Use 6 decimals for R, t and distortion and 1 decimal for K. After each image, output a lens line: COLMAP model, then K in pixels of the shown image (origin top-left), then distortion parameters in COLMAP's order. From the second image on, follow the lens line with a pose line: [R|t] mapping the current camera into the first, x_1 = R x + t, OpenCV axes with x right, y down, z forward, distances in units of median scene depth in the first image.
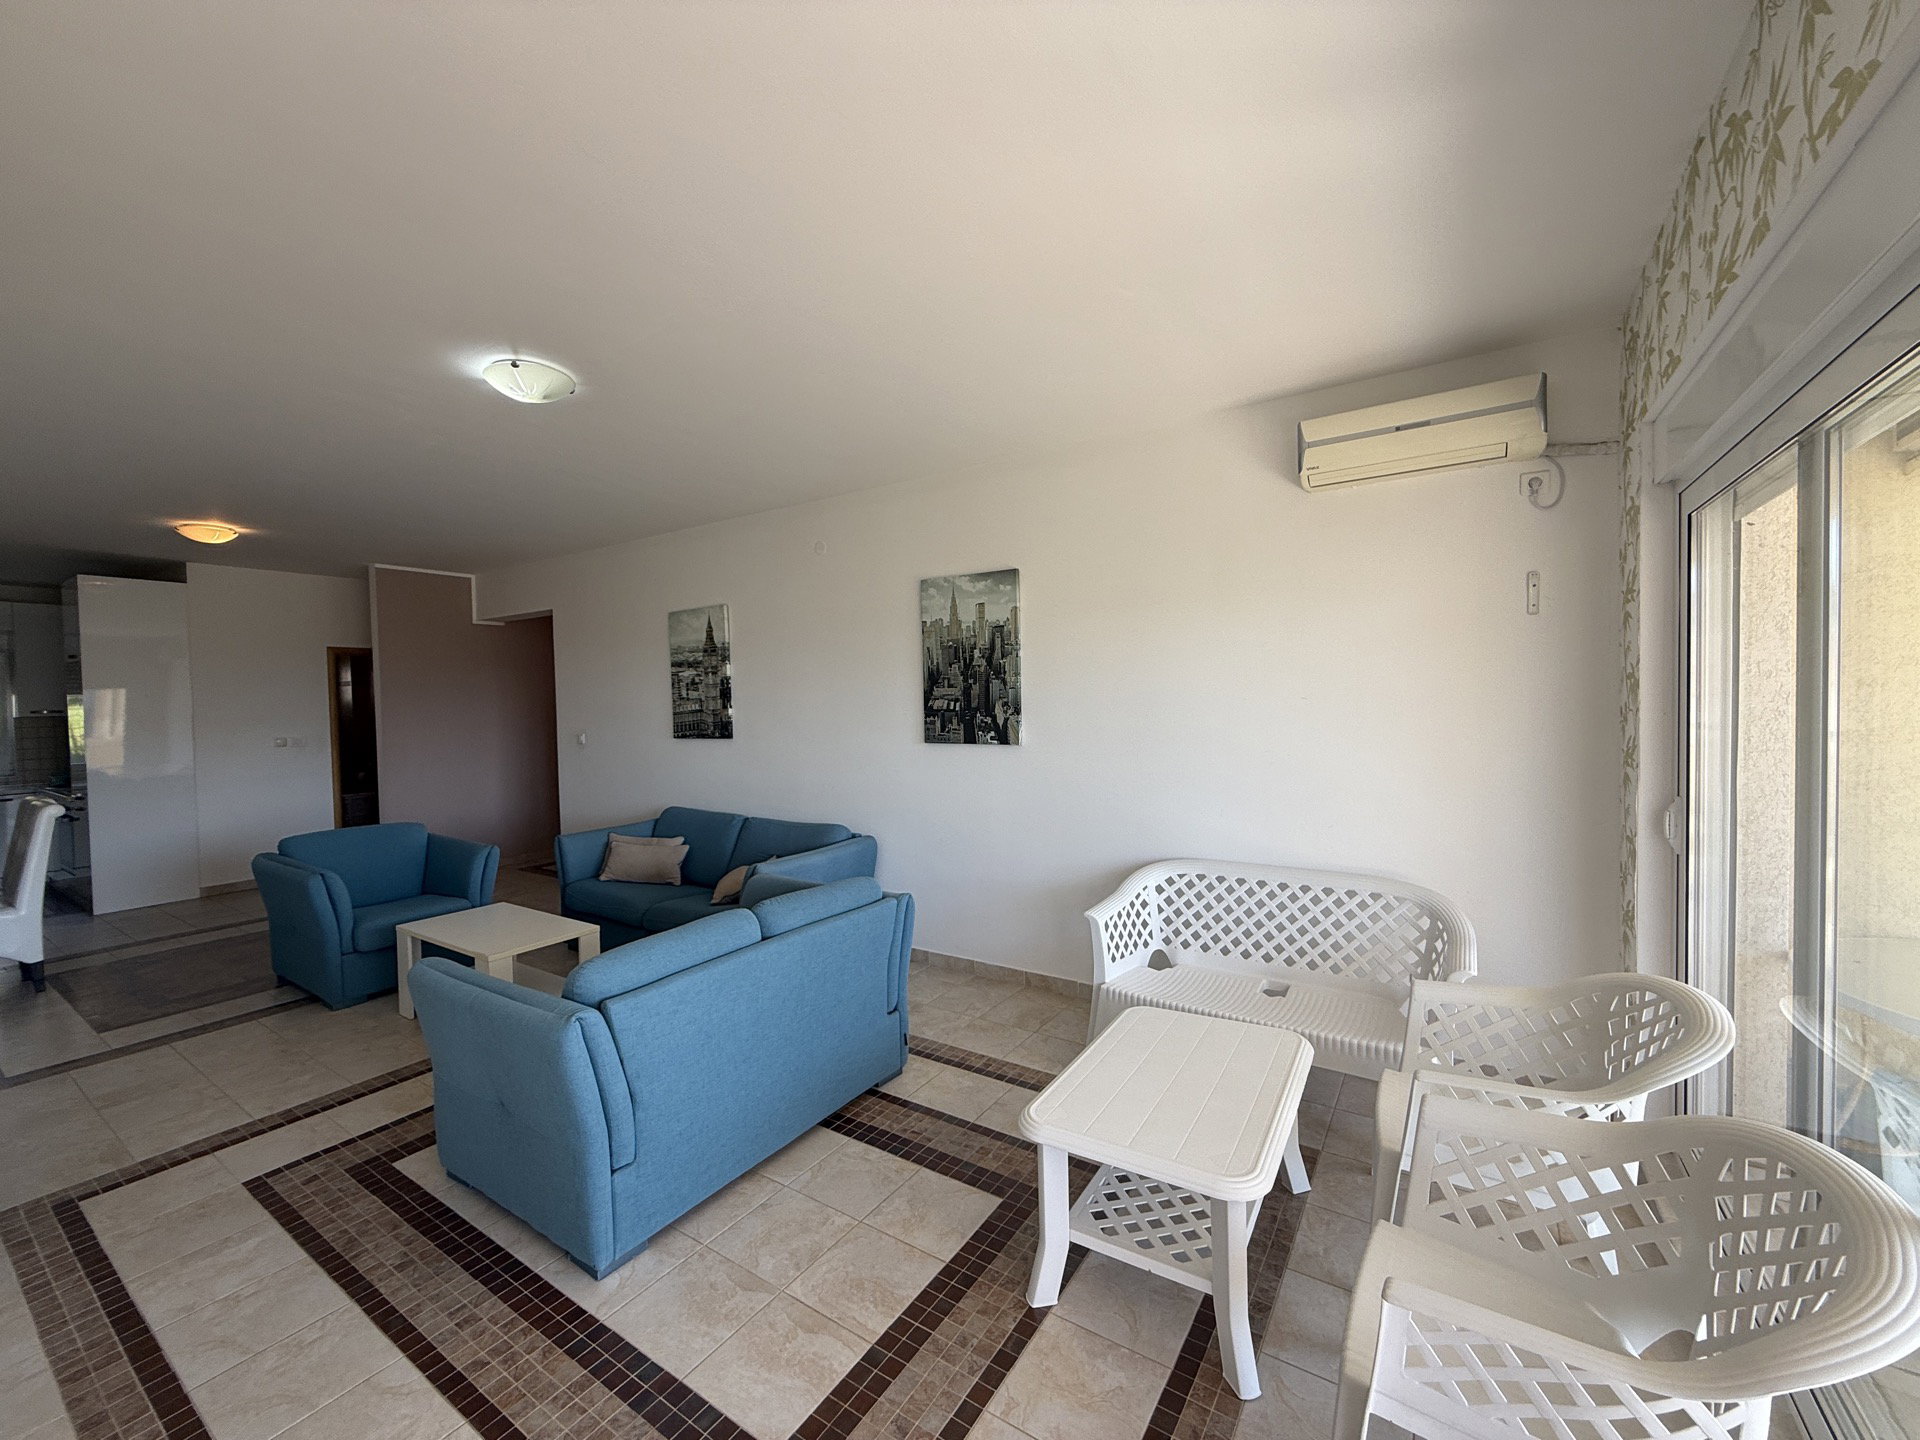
lens RADIAL K [[764.9, 0, 956.2], [0, 764.9, 720.6], [0, 0, 1]] dist [-0.000328, -0.000189]
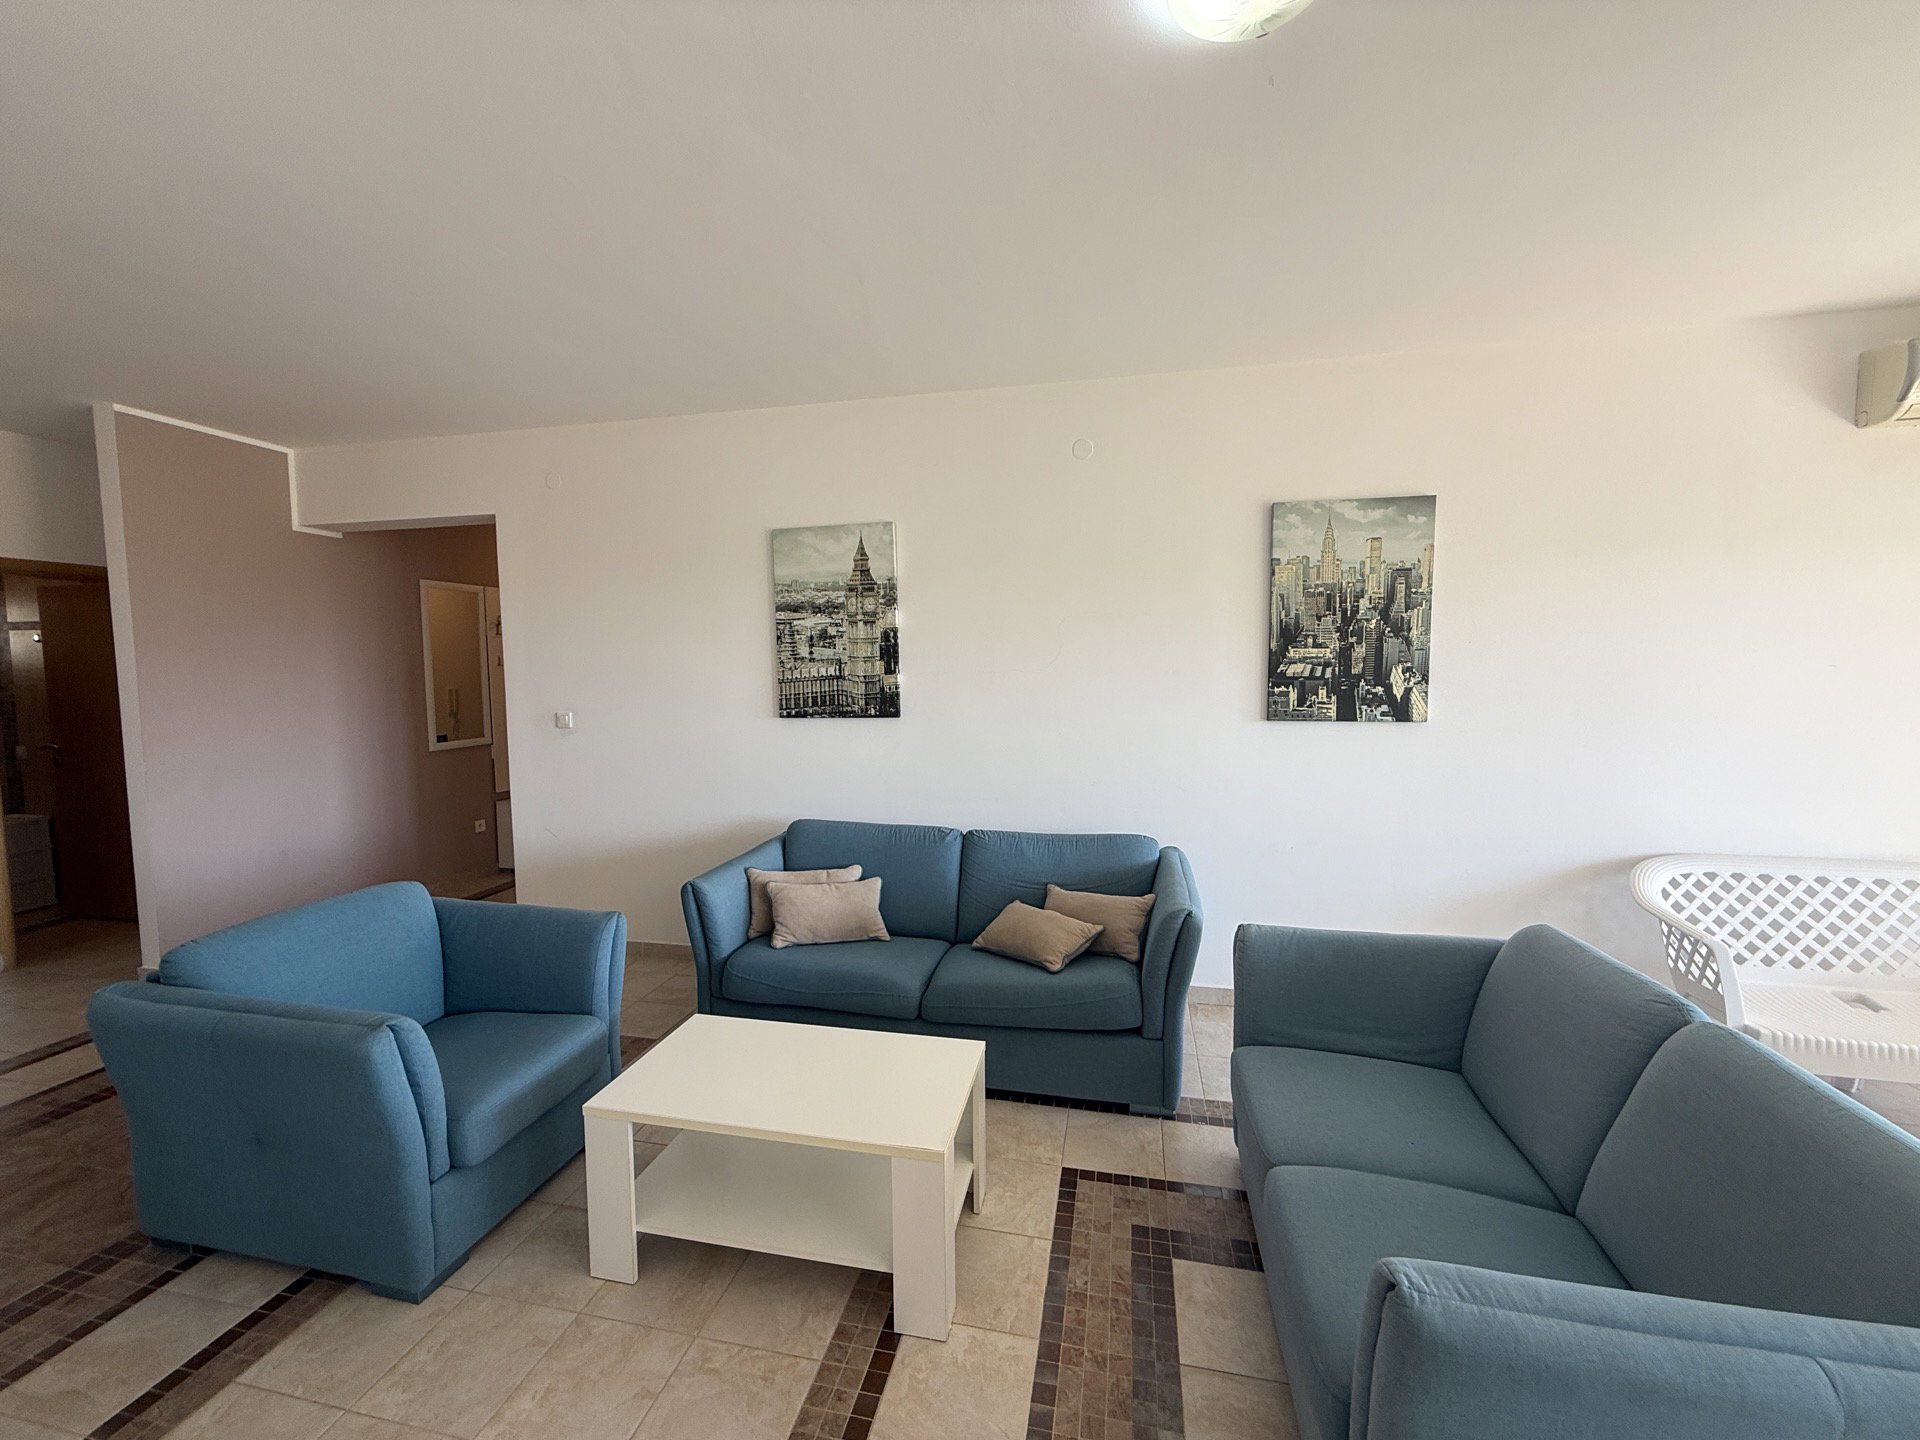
lens RADIAL K [[764.9, 0, 956.2], [0, 764.9, 720.6], [0, 0, 1]] dist [-0.000328, -0.000189]
pose [[0.933695, -0.013973, 0.357797, -0.627208], [0.000371, 0.999275, 0.038058, 0.000098], [-0.358070, -0.035402, 0.933023, 0.423835]]
